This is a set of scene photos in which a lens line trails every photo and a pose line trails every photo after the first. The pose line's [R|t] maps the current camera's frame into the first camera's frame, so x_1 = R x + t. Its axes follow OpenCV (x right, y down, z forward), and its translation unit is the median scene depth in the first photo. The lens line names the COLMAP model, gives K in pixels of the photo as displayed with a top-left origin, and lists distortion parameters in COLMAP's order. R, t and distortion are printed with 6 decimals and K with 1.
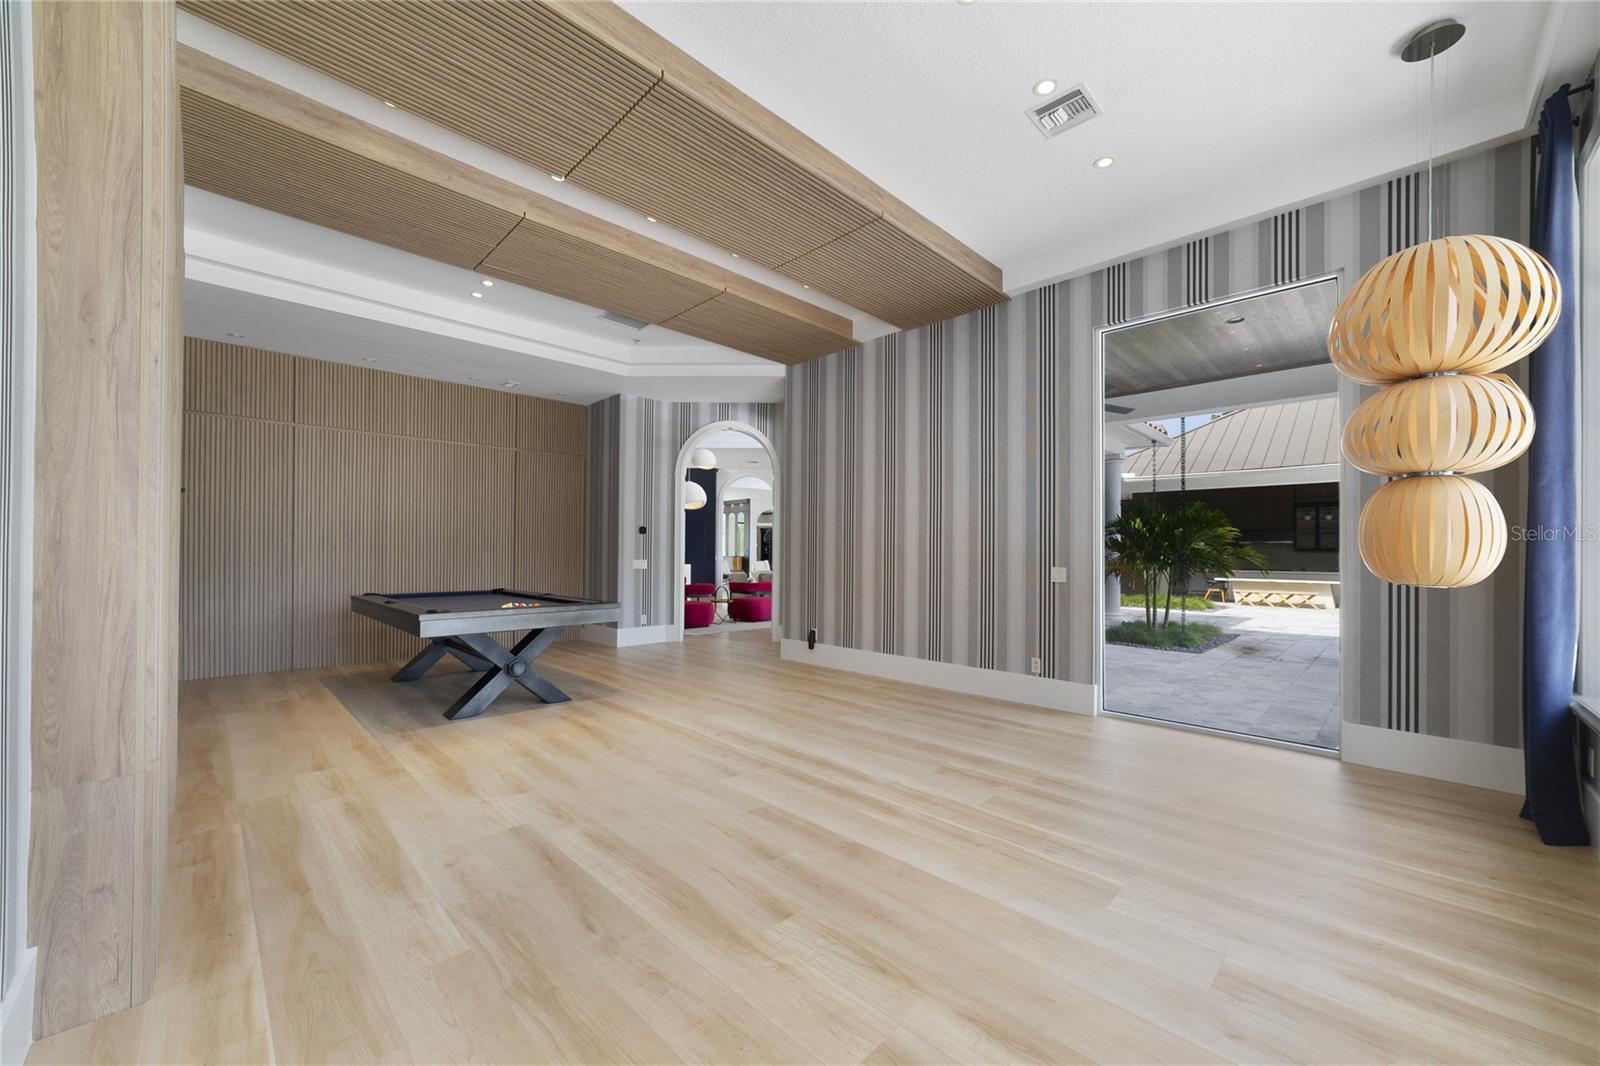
lens RADIAL K [[606.8, 0, 810.0], [0, 606.8, 549.3], [0, 0, 1]] dist [0.000043, -0.000162]
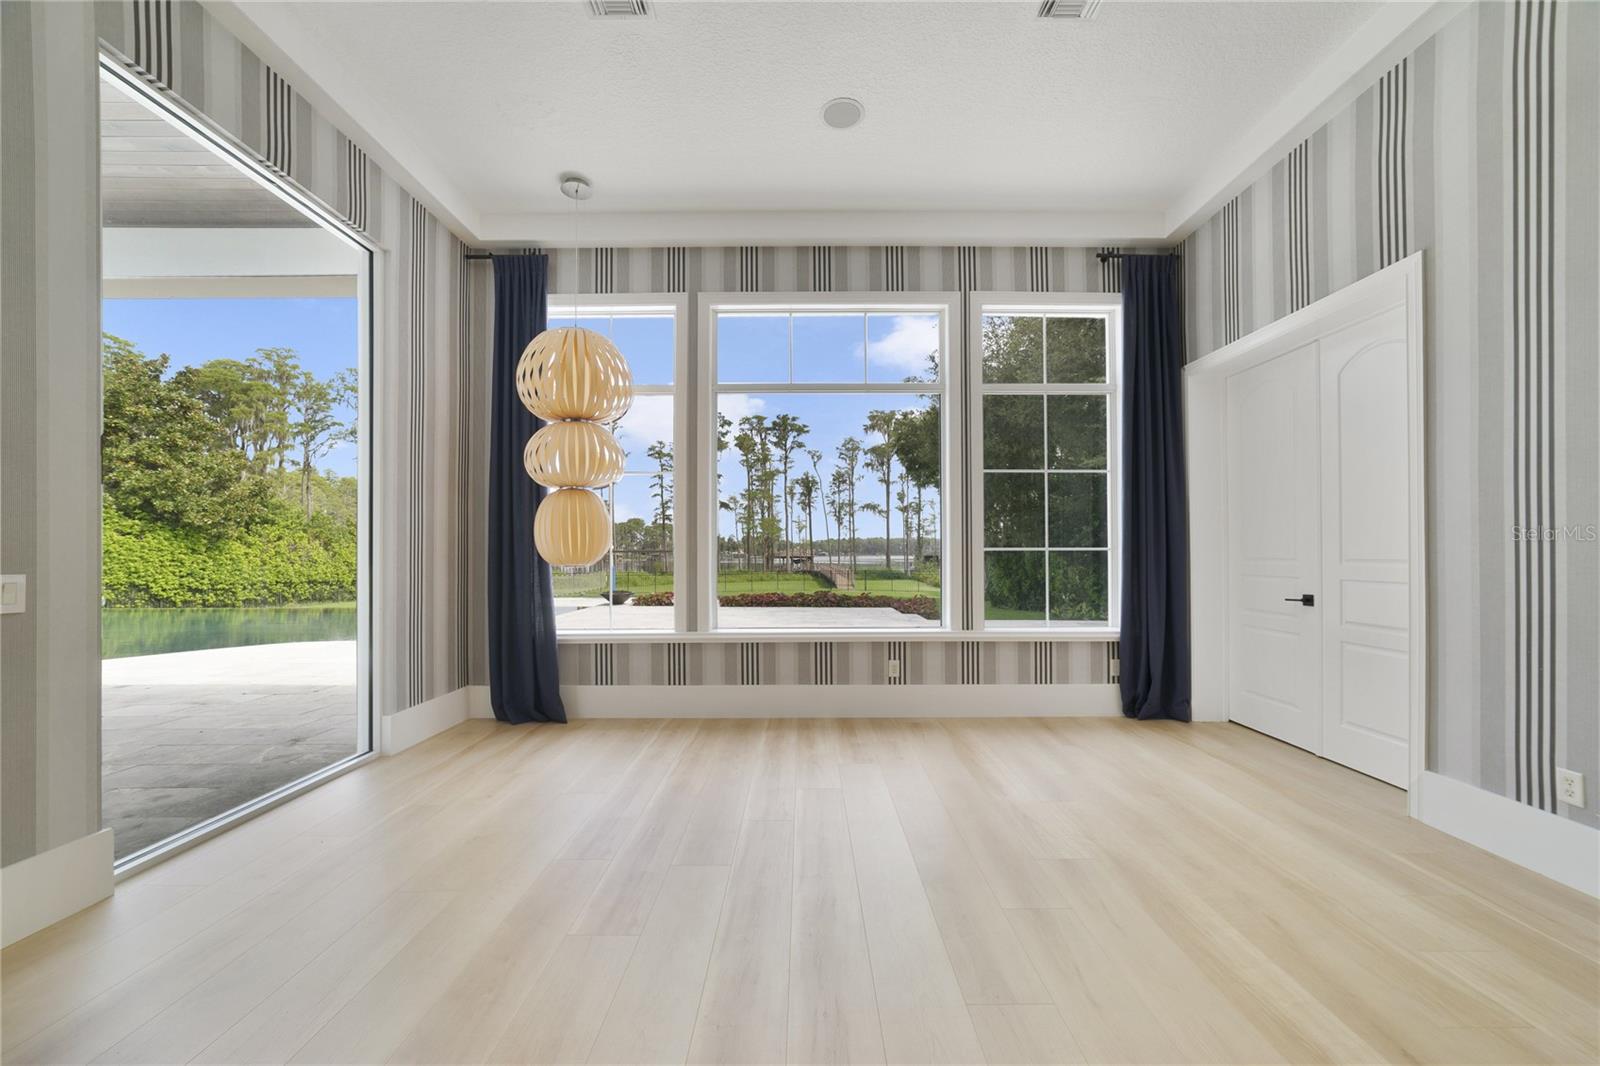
lens RADIAL K [[606.8, 0, 810.0], [0, 606.8, 549.3], [0, 0, 1]] dist [0.000043, -0.000162]
pose [[-0.702558, 0.000772, 0.711626, -0.493475], [-0.004706, 0.999972, -0.005732, 0.026457], [-0.711611, -0.007376, -0.702535, 2.062488]]
